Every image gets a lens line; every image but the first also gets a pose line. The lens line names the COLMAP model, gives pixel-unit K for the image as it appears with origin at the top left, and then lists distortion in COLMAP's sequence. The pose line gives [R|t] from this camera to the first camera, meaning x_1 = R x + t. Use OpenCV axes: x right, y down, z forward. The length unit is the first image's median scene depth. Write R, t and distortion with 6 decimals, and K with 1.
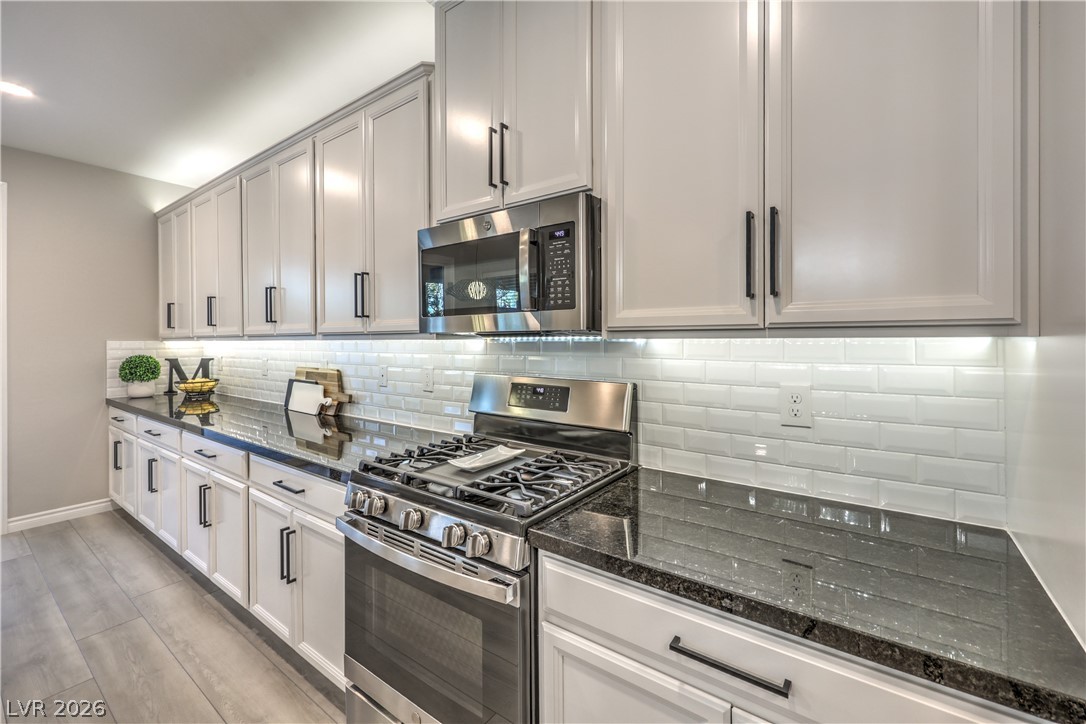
lens RADIAL K [[447.3, 0, 547.6], [0, 447.3, 341.8], [0, 0, 1]] dist [-0.003683, -0.000281]
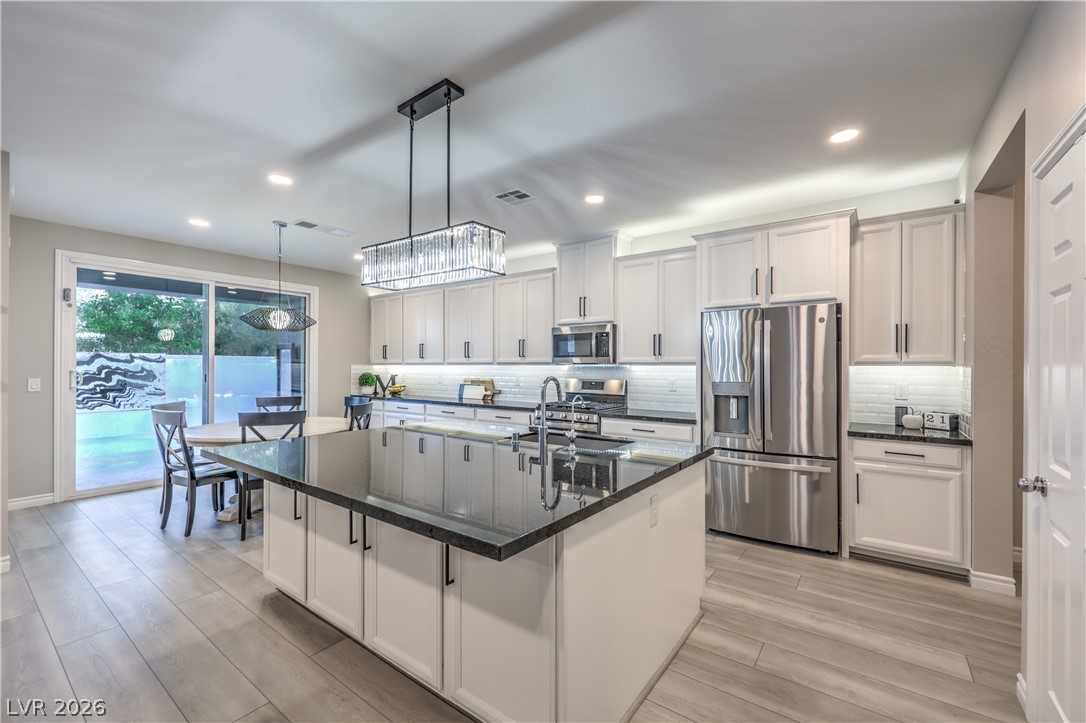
lens RADIAL K [[447.3, 0, 533.5], [0, 447.3, 364.1], [0, 0, 1]] dist [-0.003683, -0.000281]
pose [[0.999640, 0.002979, -0.026649, -0.215065], [-0.003100, 0.999985, -0.004483, -0.000482], [0.026635, 0.004564, 0.999635, -1.243943]]
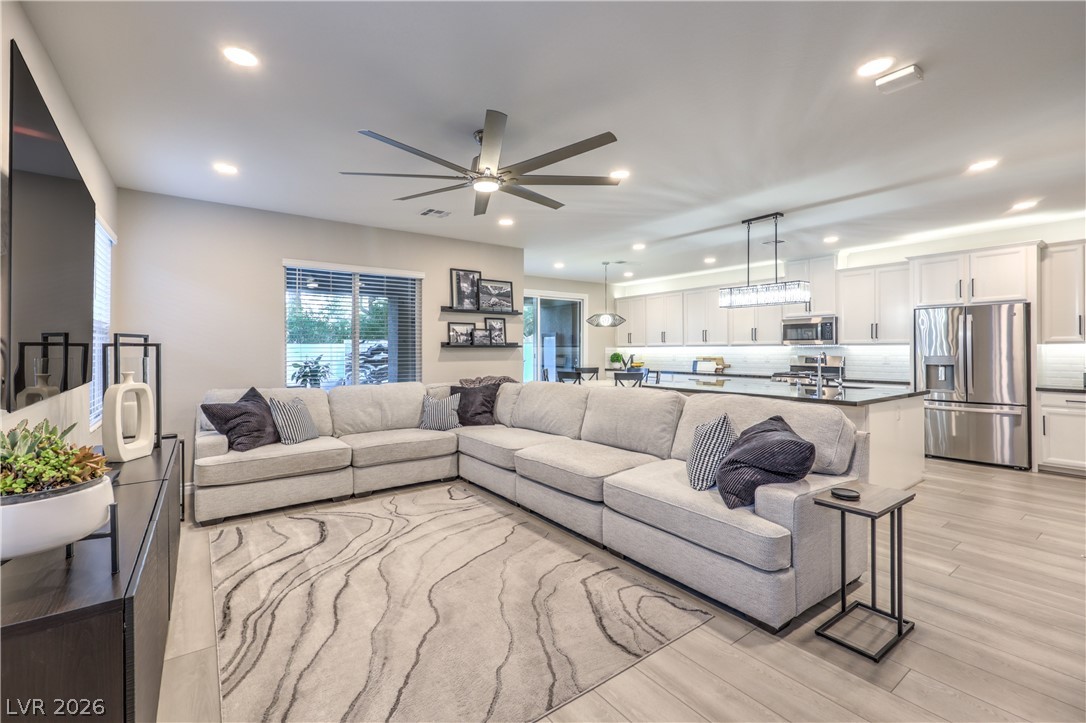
lens RADIAL K [[447.3, 0, 526.0], [0, 447.3, 347.8], [0, 0, 1]] dist [-0.003683, -0.000281]
pose [[0.941722, -0.003338, -0.336376, -0.728732], [0.002130, 0.999990, -0.003958, 0.013324], [0.336386, 0.003011, 0.941719, -2.385518]]
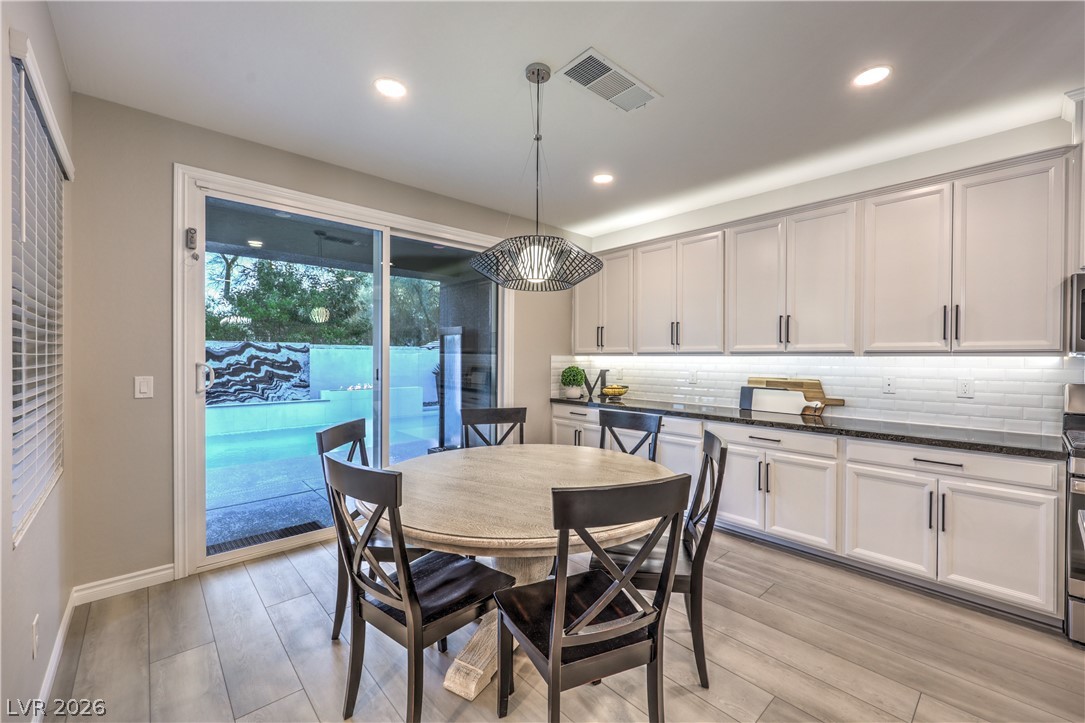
lens RADIAL K [[446.9, 0, 534.0], [0, 446.9, 358.2], [0, 0, 1]] dist [-0.003683, -0.000281]
pose [[0.971727, 0.006414, -0.236019, -0.997253], [-0.005753, 0.999977, 0.003487, 0.001990], [0.236036, -0.002031, 0.971742, -0.436113]]
